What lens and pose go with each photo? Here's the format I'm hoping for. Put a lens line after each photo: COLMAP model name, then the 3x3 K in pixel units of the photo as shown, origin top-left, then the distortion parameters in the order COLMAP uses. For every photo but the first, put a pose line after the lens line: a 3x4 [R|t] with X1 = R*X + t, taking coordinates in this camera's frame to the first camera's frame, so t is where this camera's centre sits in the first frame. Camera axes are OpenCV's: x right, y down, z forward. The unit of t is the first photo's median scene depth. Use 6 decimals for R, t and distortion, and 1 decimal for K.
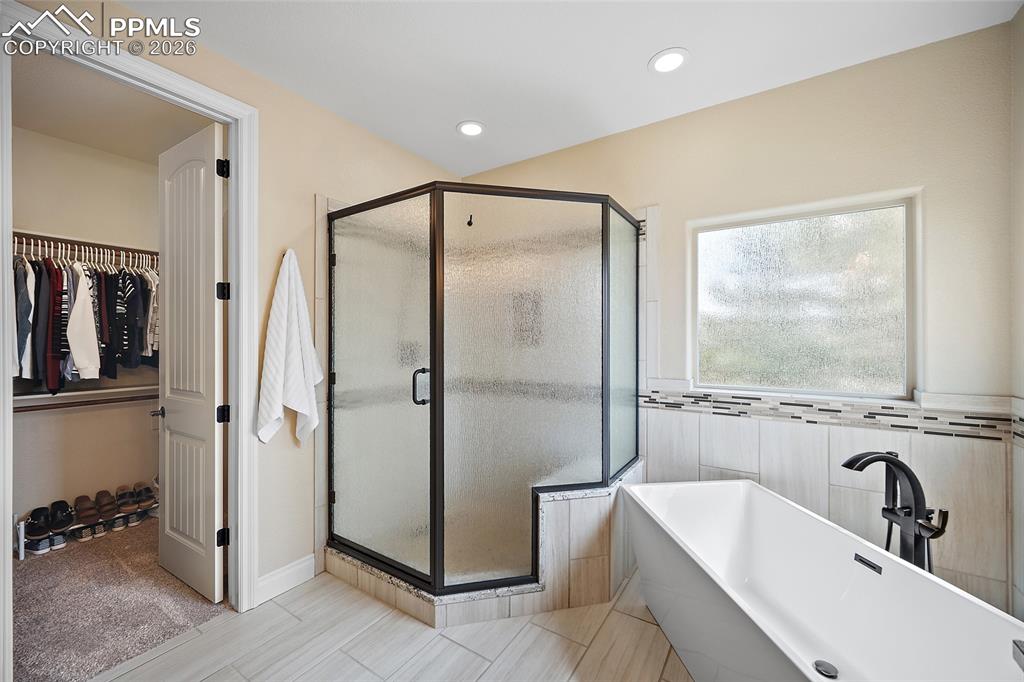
lens RADIAL K [[406.5, 0, 515.4], [0, 406.5, 338.7], [0, 0, 1]] dist [0.000042, -0.001103]
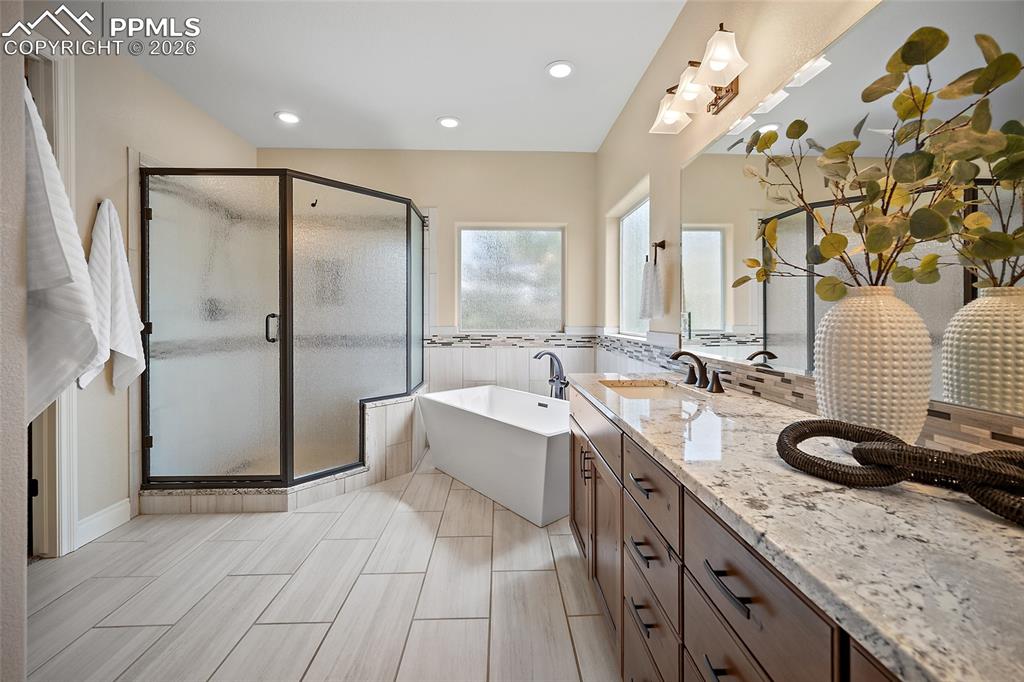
lens RADIAL K [[406.5, 0, 516.5], [0, 406.5, 321.6], [0, 0, 1]] dist [0.000042, -0.001103]
pose [[0.818135, -0.004988, 0.575005, -0.303987], [-0.003246, 0.999906, 0.013293, 0.070682], [-0.575018, -0.012743, 0.818042, -0.430846]]
